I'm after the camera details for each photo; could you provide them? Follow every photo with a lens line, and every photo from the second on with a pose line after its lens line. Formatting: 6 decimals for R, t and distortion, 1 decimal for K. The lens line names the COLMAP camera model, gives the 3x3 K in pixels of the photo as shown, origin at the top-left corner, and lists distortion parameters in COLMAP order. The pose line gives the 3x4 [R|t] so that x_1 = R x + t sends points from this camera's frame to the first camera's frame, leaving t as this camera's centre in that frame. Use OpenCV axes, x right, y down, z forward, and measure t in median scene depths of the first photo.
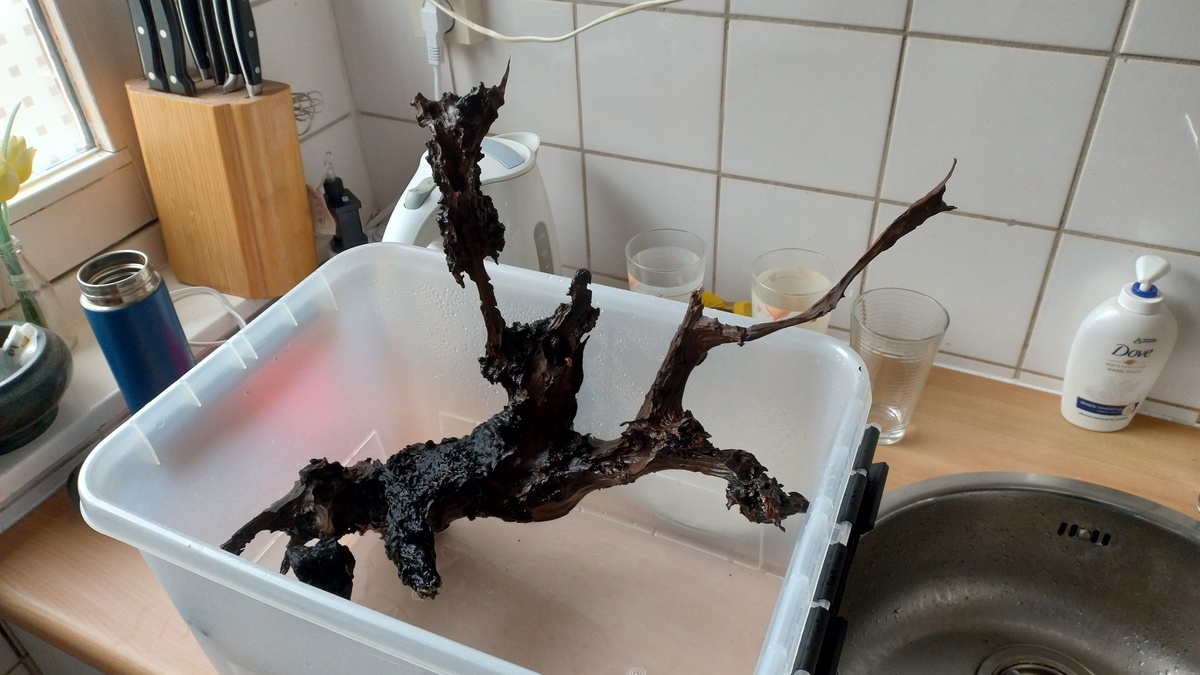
lens RADIAL K [[874.8, 0, 601.9], [0, 874.8, 333.7], [0, 0, 1]] dist [0.074243, -0.091363]
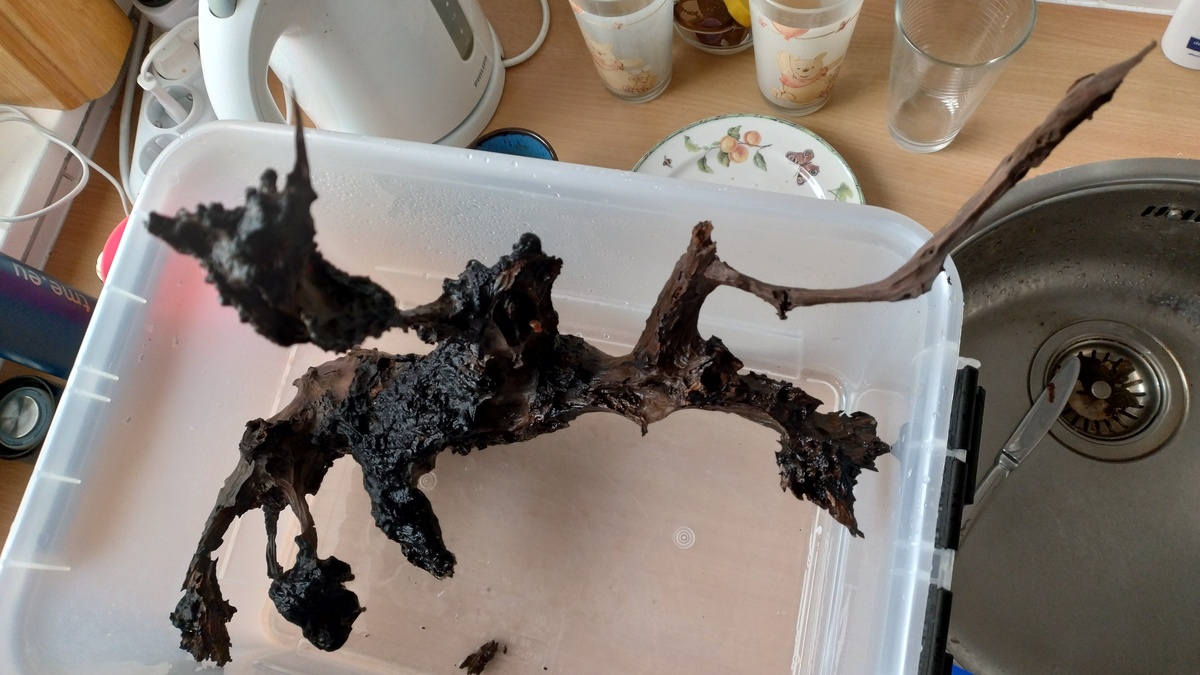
lens RADIAL K [[874.8, 0, 601.9], [0, 874.8, 333.7], [0, 0, 1]] dist [0.074243, -0.091363]
pose [[0.975938, -0.213179, -0.045816, 0.043602], [0.200379, 0.793983, 0.573968, -0.342918], [-0.085981, -0.569338, 0.817595, 0.385201]]
